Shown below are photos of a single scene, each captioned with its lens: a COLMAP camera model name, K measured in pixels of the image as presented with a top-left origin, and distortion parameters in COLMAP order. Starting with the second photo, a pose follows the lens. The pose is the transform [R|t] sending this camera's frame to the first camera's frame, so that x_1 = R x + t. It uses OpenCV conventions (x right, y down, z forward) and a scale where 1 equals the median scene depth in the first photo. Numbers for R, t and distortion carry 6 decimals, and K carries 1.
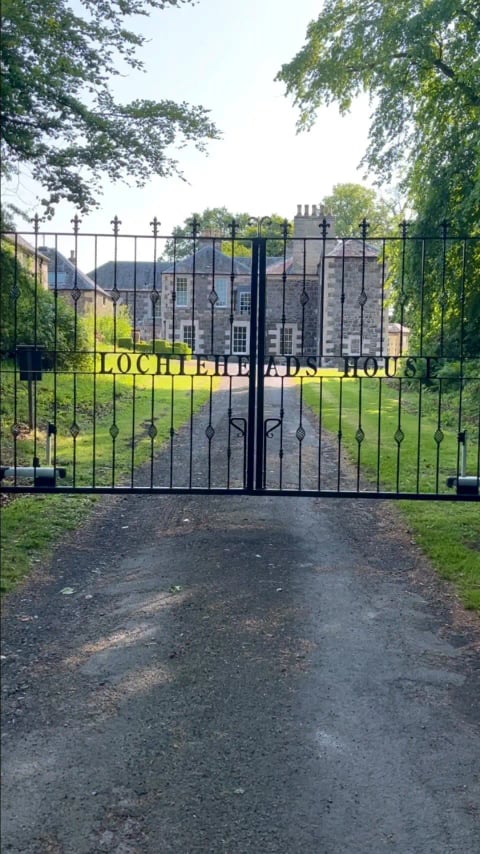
lens RADIAL K [[671.8, 0, 240.0], [0, 671.8, 427.0], [0, 0, 1]] dist [0.006017, -0.000893]
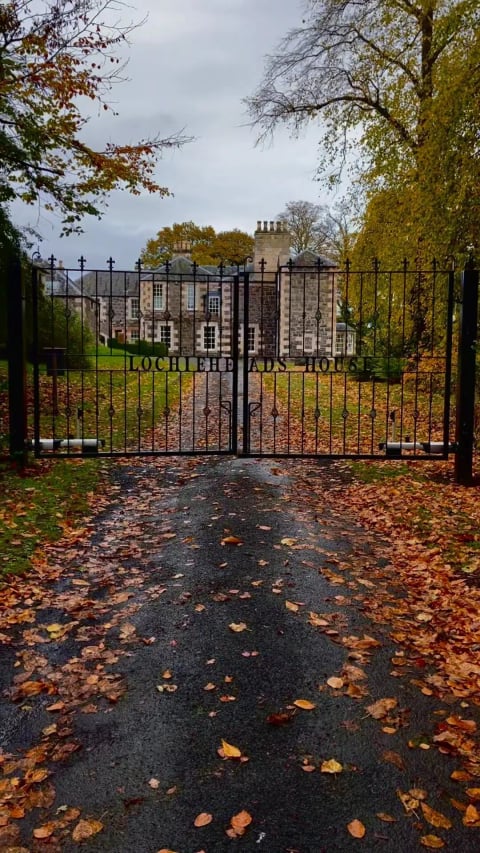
lens RADIAL K [[671.0, 0, 240.0], [0, 671.0, 426.5], [0, 0, 1]] dist [0.006017, -0.000893]
pose [[0.997163, -0.014098, 0.073943, -0.038135], [0.013147, 0.999825, 0.013328, 0.008155], [-0.074118, -0.012319, 0.997173, -0.169729]]
